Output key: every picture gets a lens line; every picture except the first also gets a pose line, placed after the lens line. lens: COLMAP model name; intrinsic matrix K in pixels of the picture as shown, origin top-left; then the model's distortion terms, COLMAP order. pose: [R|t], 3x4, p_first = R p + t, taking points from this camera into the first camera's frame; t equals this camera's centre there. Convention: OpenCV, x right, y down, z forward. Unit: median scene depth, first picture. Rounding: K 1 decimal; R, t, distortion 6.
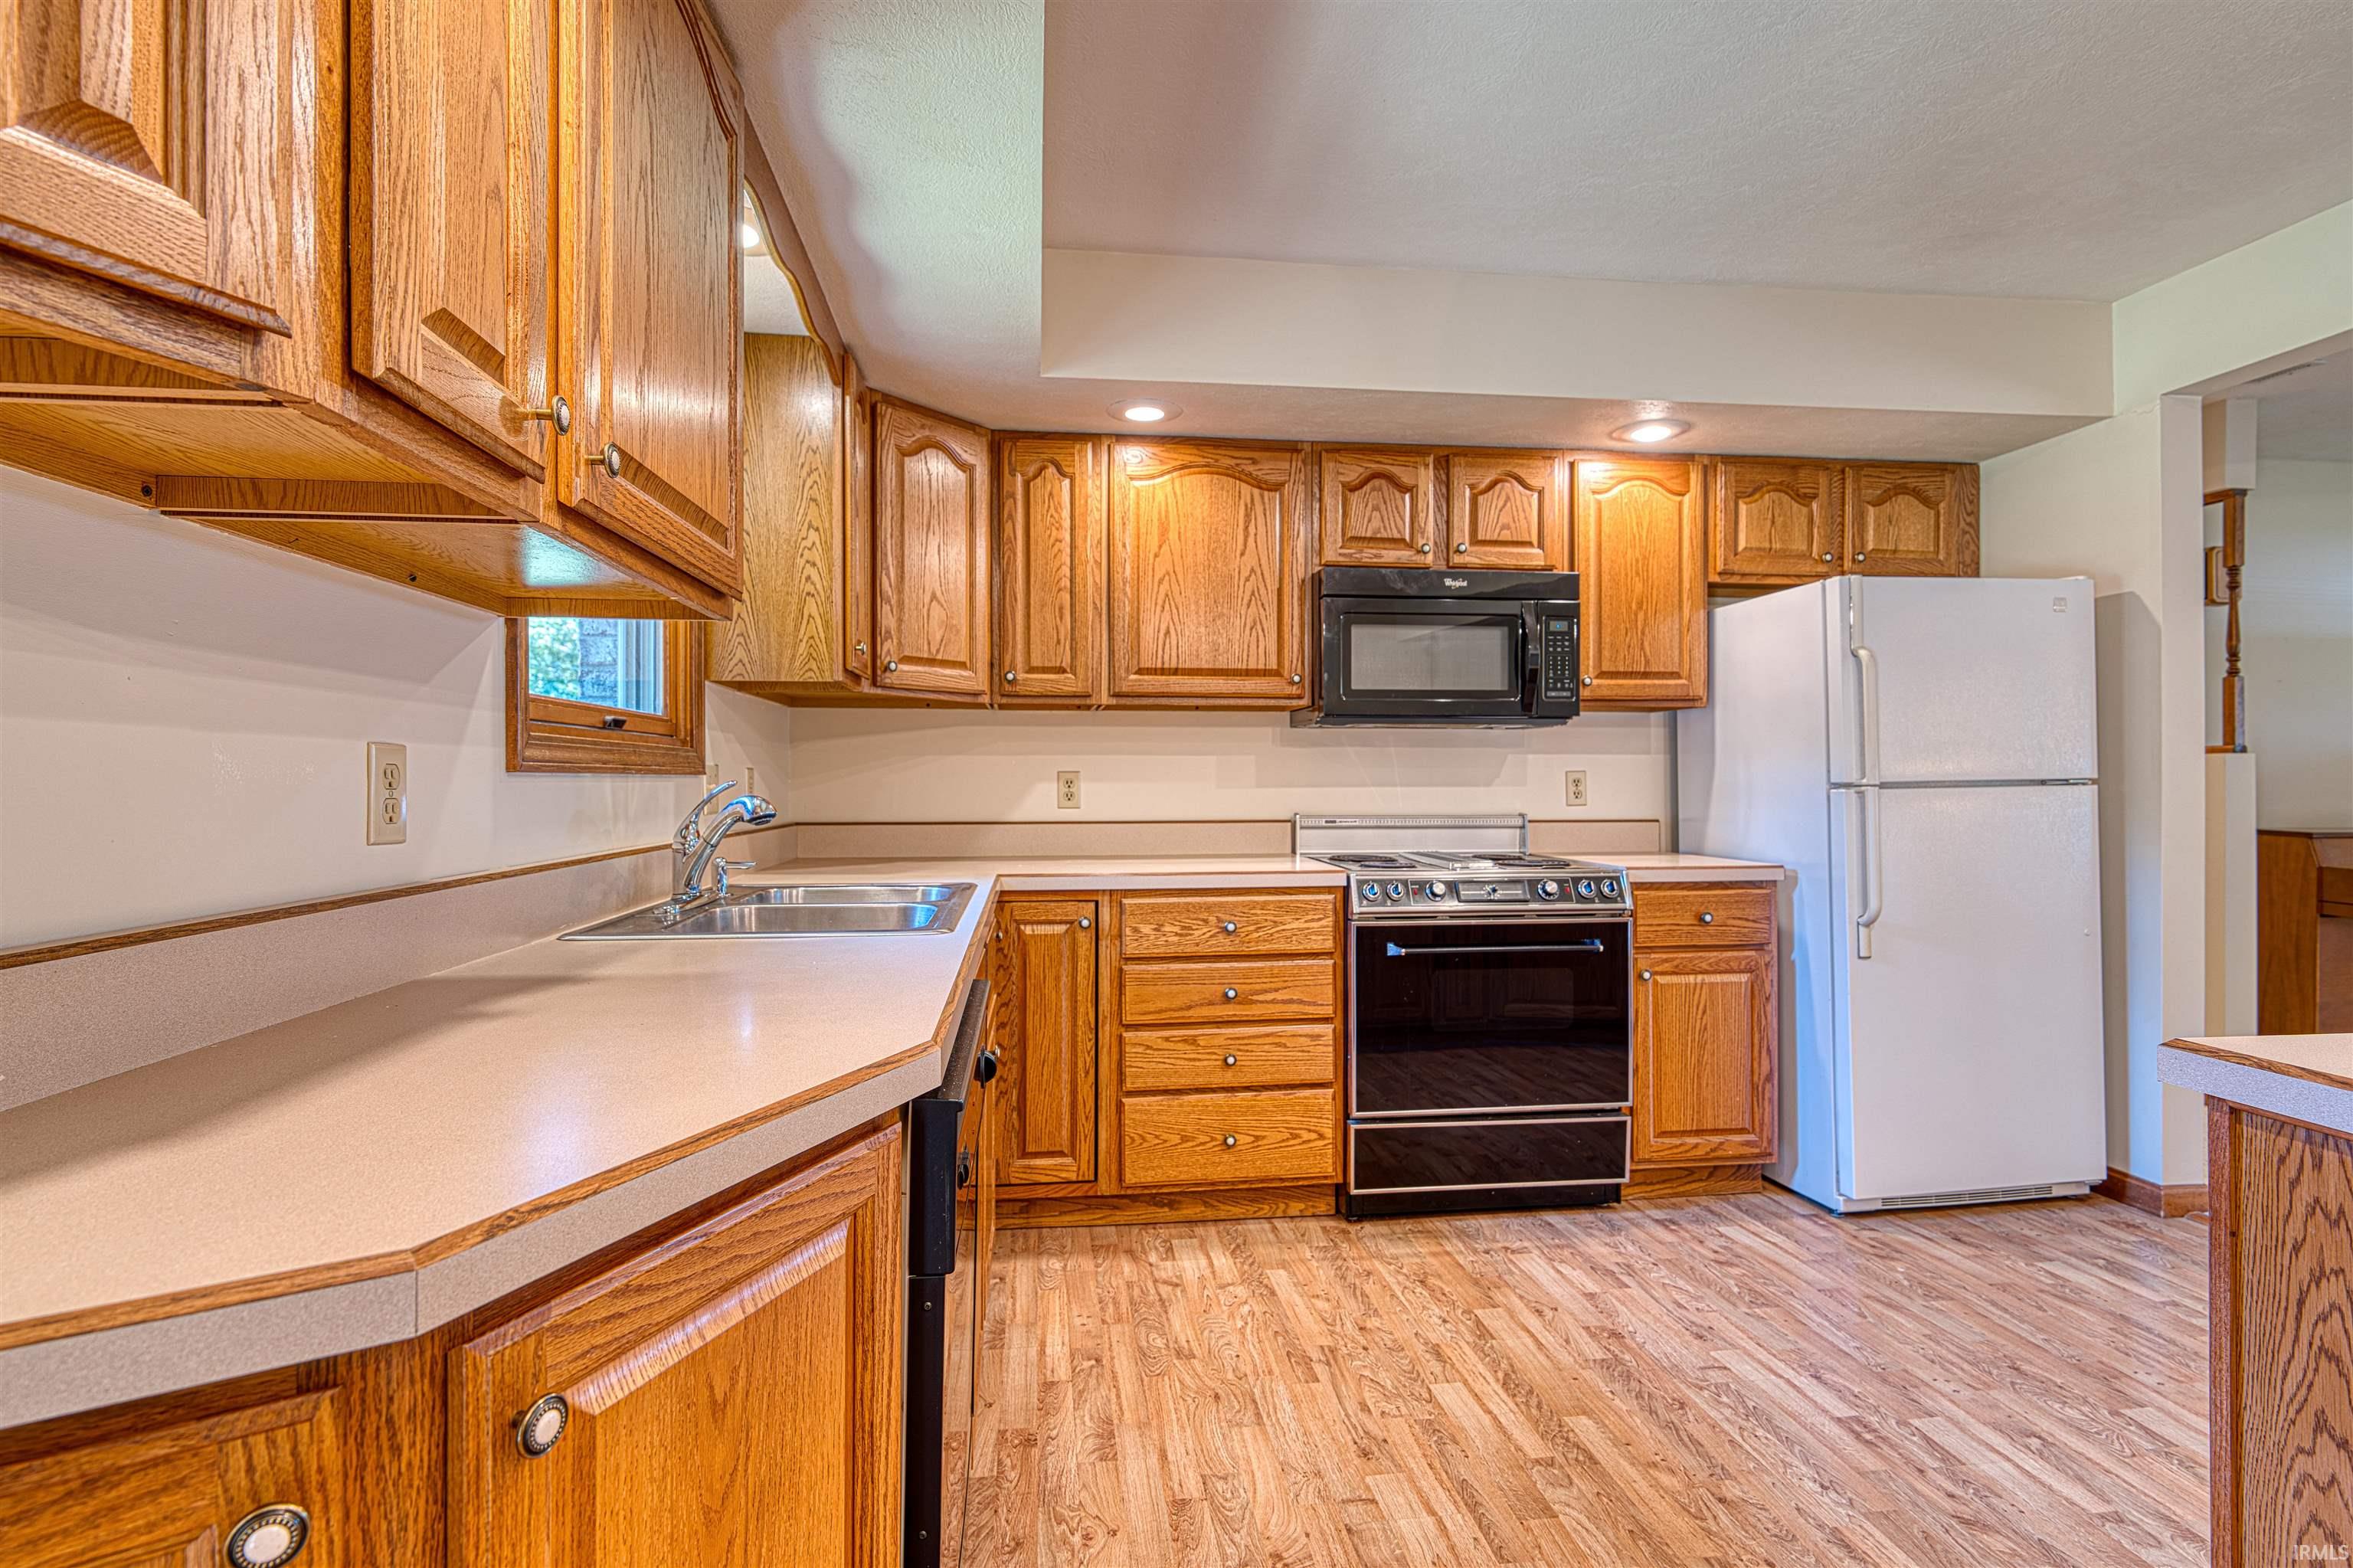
lens RADIAL K [[1125.3, 0, 1170.5], [0, 1125.3, 781.6], [0, 0, 1]] dist [-0.005856, 0.002950]
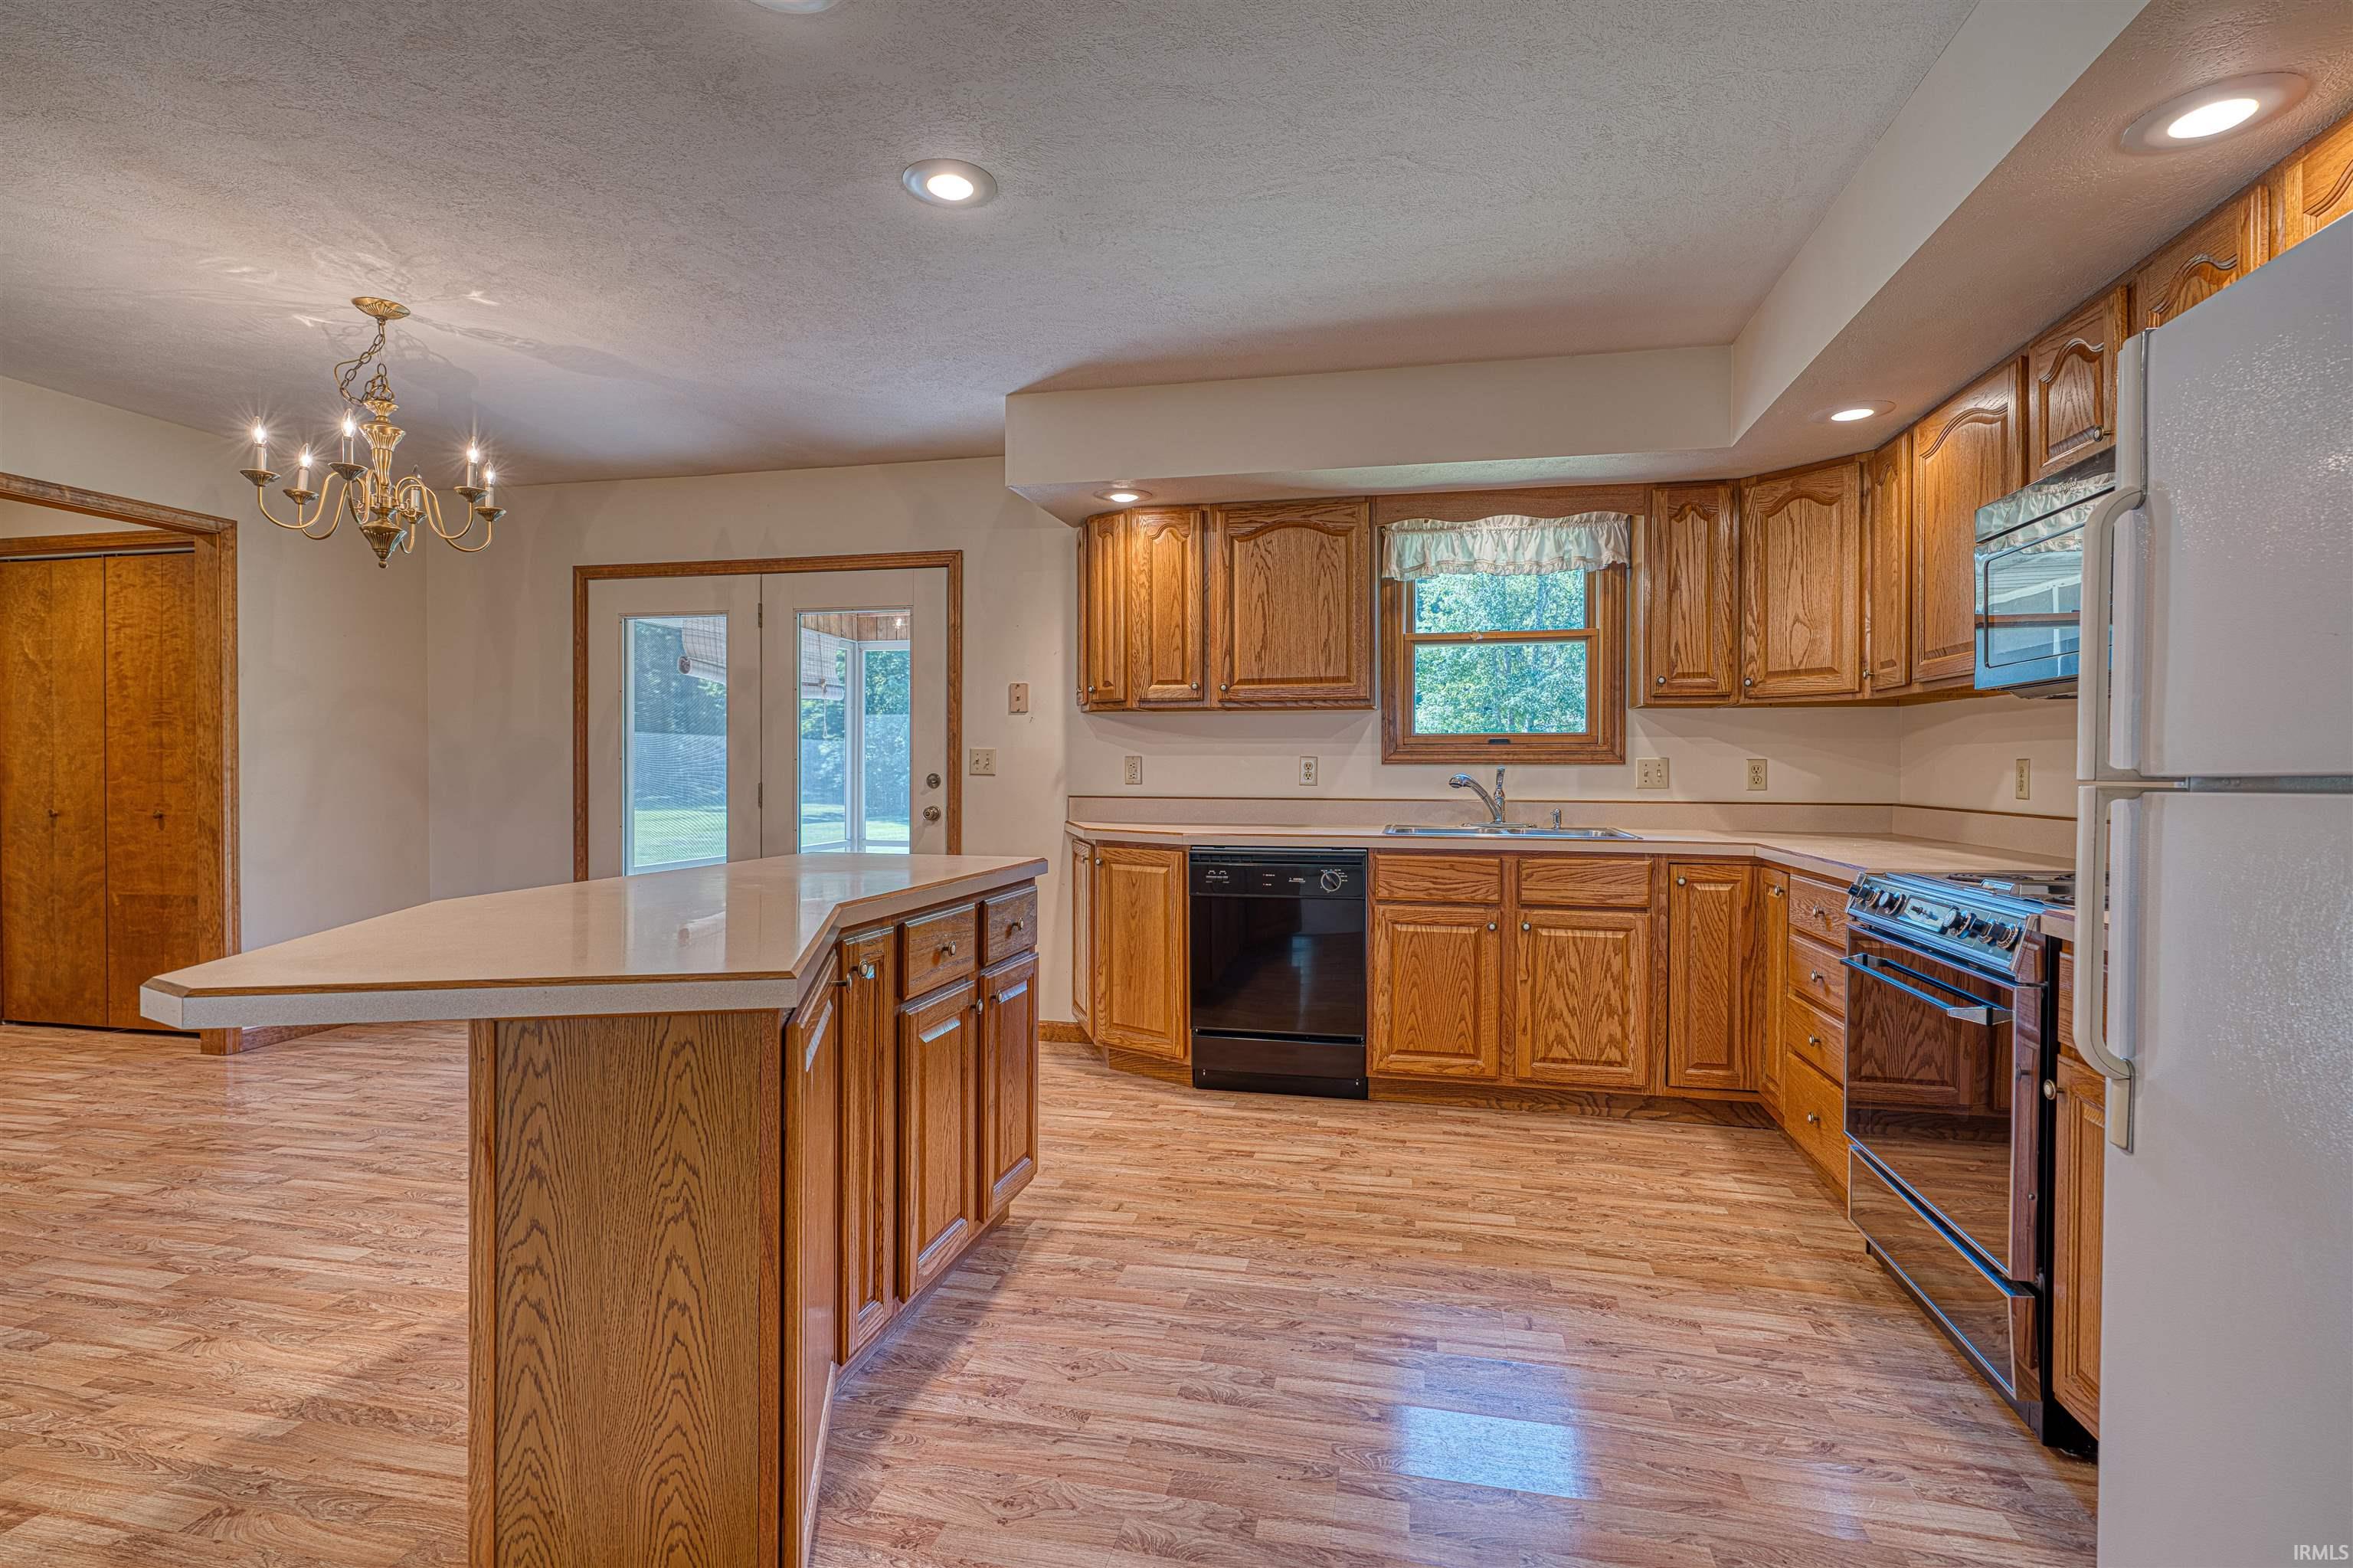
lens RADIAL K [[1125.3, 0, 1170.4], [0, 1125.3, 778.4], [0, 0, 1]] dist [-0.005856, 0.002950]
pose [[-0.342569, 0.011416, -0.939423, 1.113044], [-0.001577, 0.999918, 0.012727, -0.004248], [0.939491, 0.005842, -0.342522, 0.728745]]
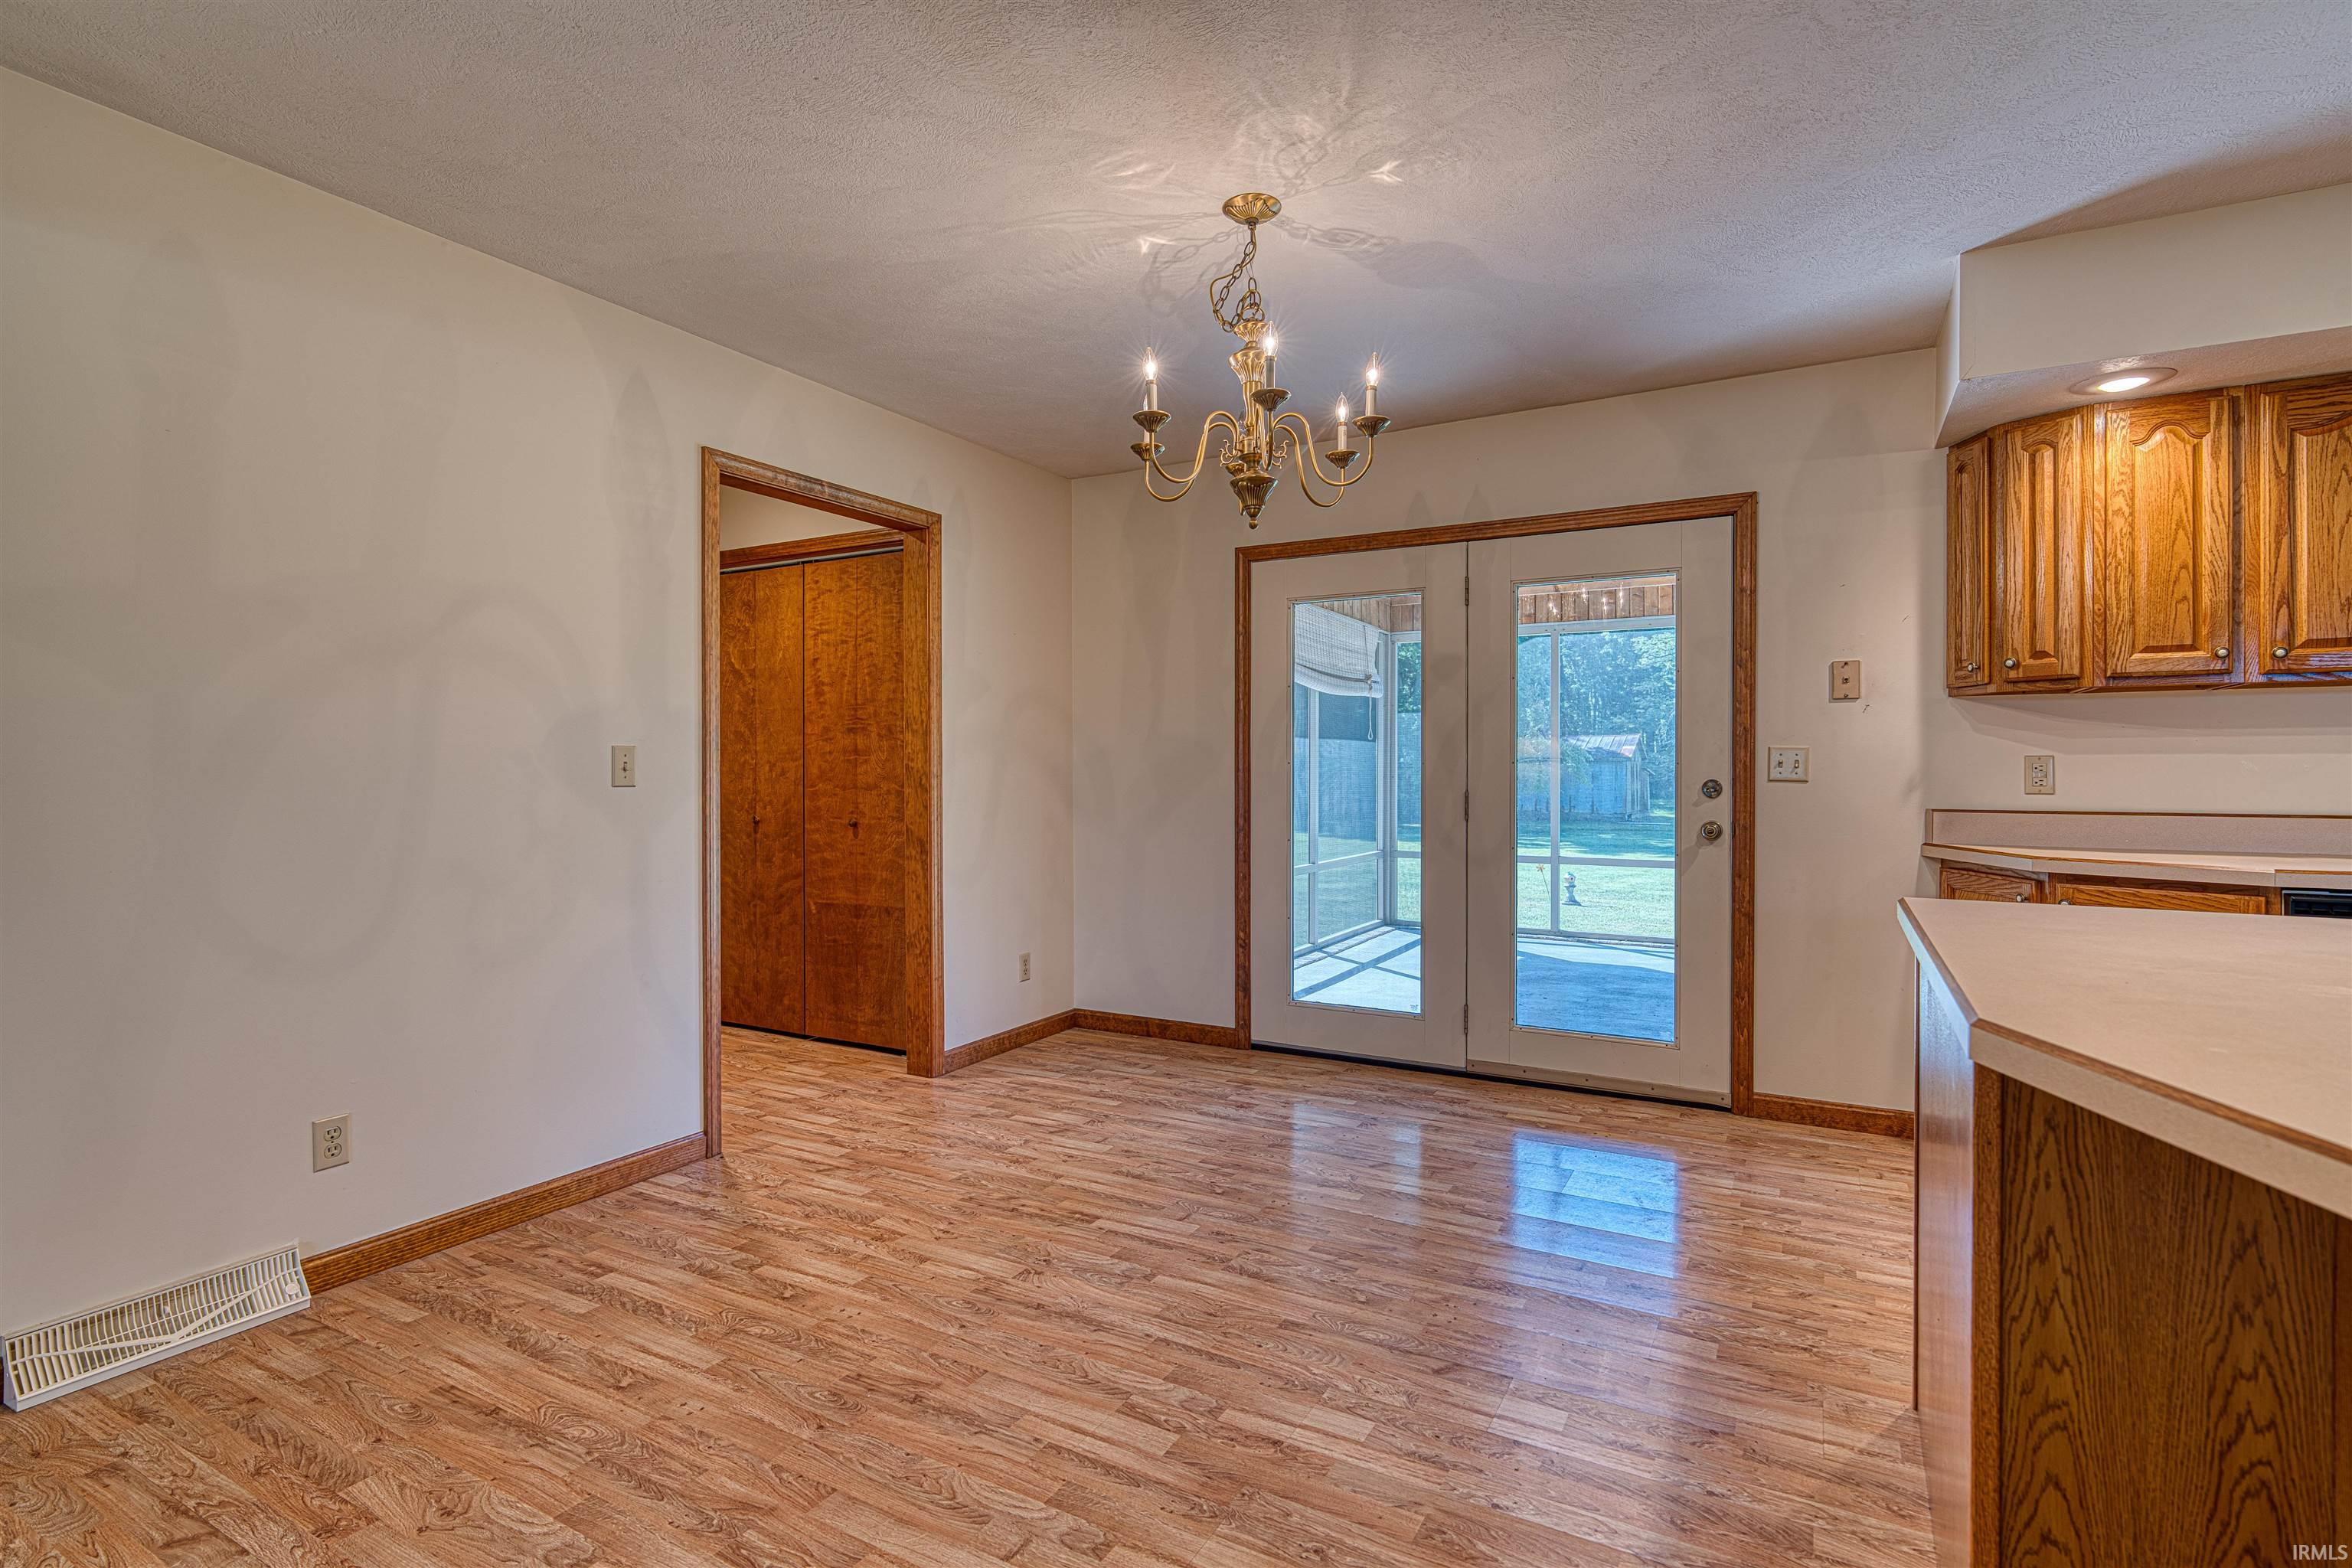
lens RADIAL K [[1124.8, 0, 1165.9], [0, 1124.8, 774.4], [0, 0, 1]] dist [-0.005856, 0.002950]
pose [[-0.602643, 0.006364, -0.797986, 1.098413], [0.002869, 0.999979, 0.005808, -0.005109], [0.798006, 0.001210, -0.602648, 0.157425]]
